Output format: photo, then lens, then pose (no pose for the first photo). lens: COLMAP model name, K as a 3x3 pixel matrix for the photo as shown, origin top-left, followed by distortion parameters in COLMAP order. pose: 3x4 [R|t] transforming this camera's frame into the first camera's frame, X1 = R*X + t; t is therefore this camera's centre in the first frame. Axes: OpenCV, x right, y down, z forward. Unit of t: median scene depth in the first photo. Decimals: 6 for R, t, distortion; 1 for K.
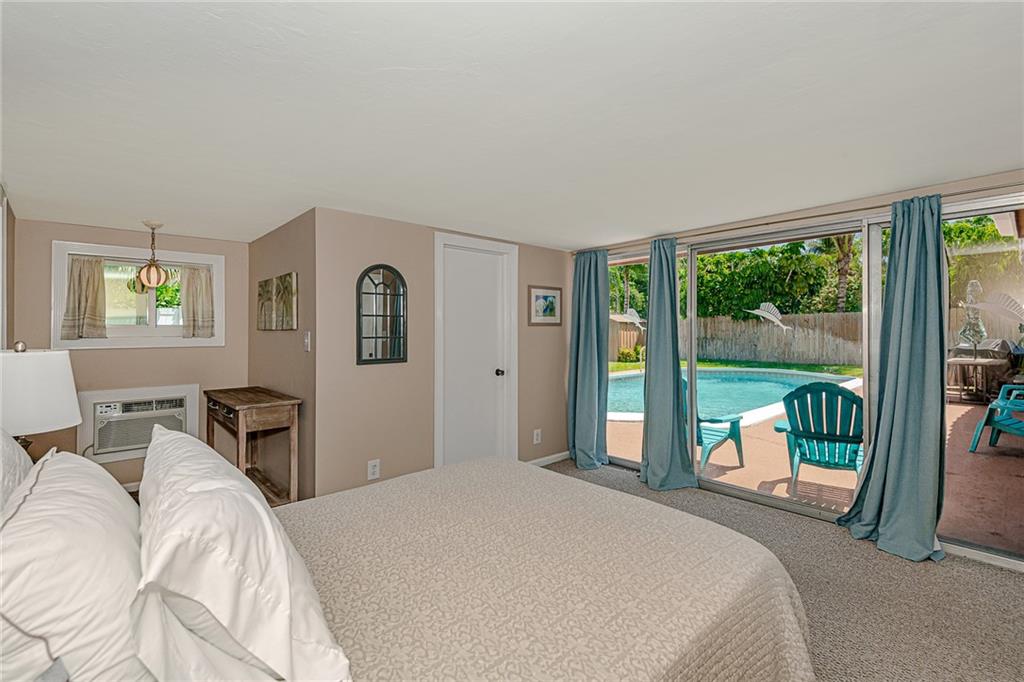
lens RADIAL K [[467.4, 0, 510.1], [0, 467.4, 335.0], [0, 0, 1]] dist [0.022020, -0.008196]
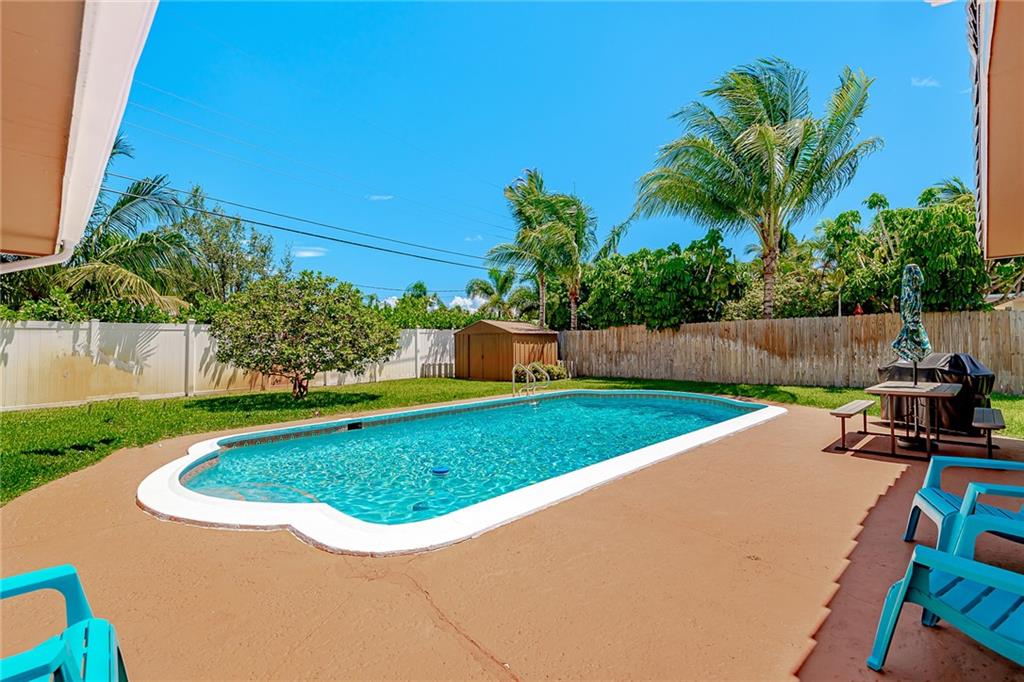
lens RADIAL K [[467.4, 0, 513.3], [0, 467.4, 344.0], [0, 0, 1]] dist [0.022020, -0.008196]
pose [[0.998719, -0.006809, 0.050133, 0.264168], [0.007202, 0.999945, -0.007661, -0.002930], [-0.050078, 0.008013, 0.998713, 0.250545]]
